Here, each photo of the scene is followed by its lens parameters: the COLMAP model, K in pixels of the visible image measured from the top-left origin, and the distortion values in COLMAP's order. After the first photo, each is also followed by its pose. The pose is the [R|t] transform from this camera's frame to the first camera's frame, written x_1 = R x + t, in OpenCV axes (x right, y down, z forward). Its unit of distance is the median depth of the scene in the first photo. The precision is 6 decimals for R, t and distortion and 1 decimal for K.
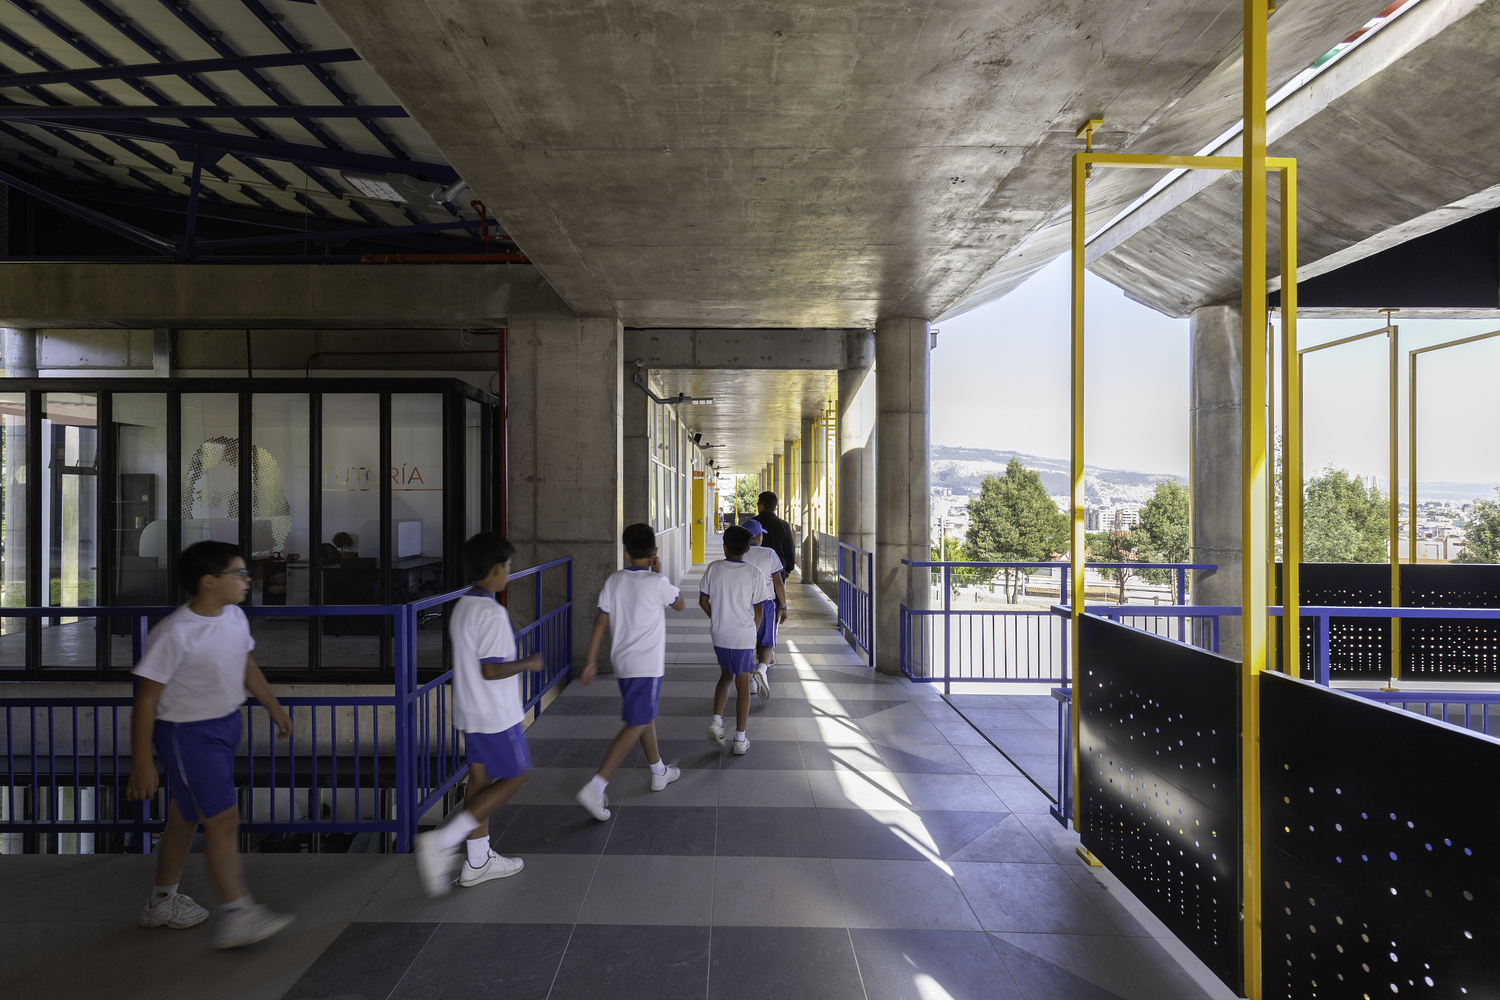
lens RADIAL K [[692.3, 0, 745.4], [0, 692.3, 504.2], [0, 0, 1]] dist [-0.000313, 0.000111]
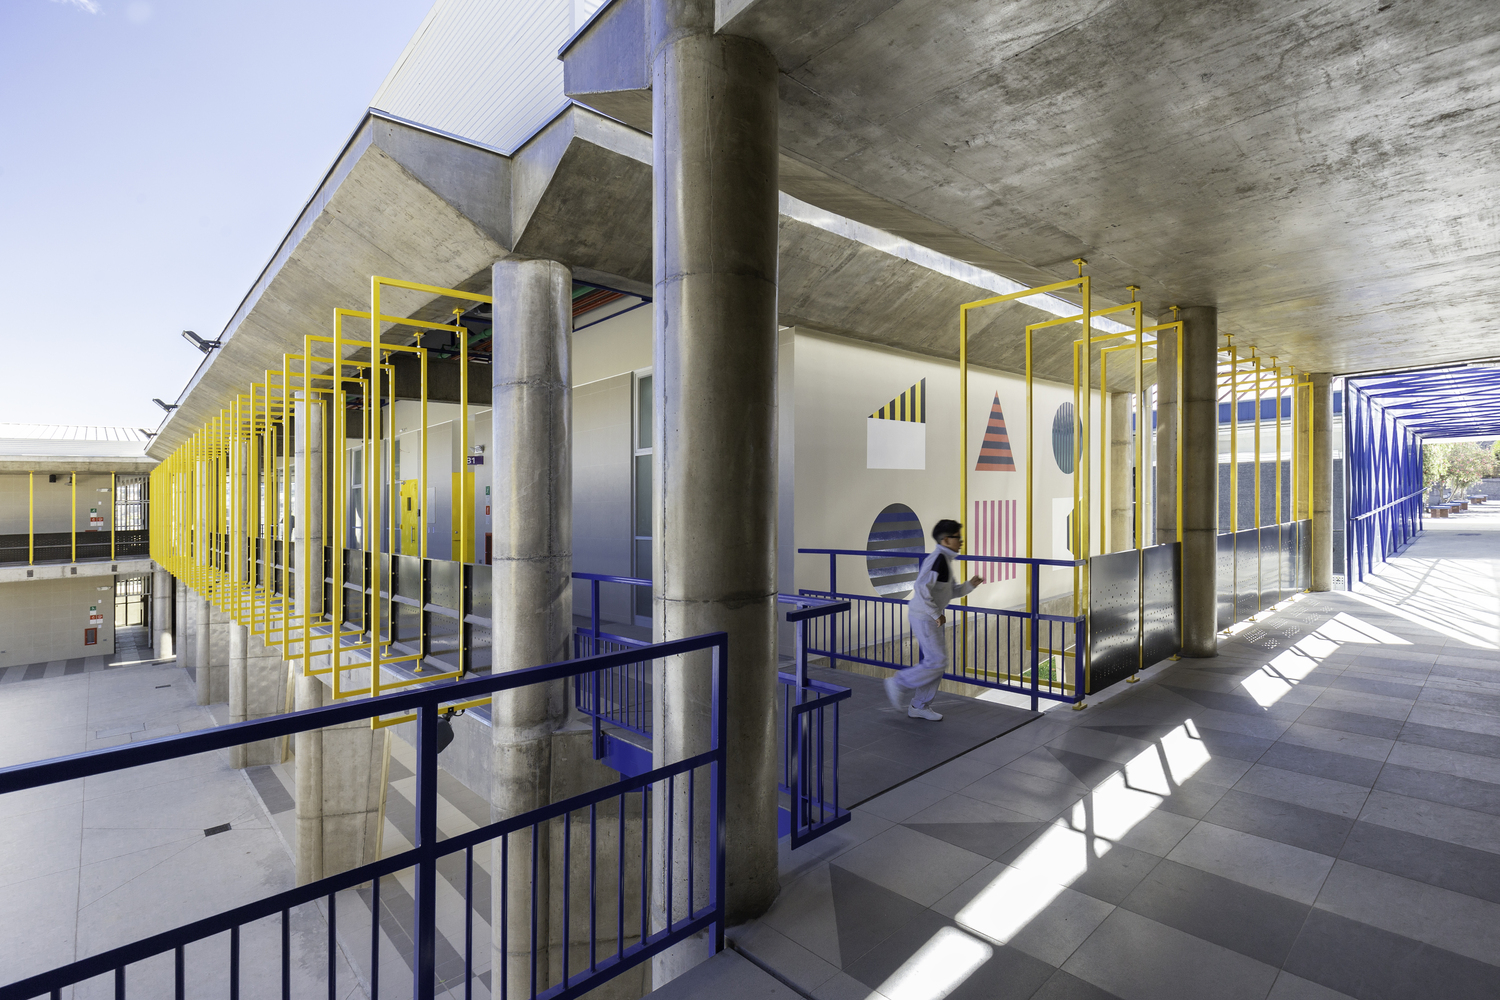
lens RADIAL K [[692.3, 0, 749.9], [0, 692.3, 505.6], [0, 0, 1]] dist [-0.000313, 0.000111]
pose [[-0.662647, -0.005253, 0.748913, -0.138489], [-0.004652, 0.999985, 0.002899, 0.013839], [-0.748917, -0.001563, -0.662662, 1.656282]]
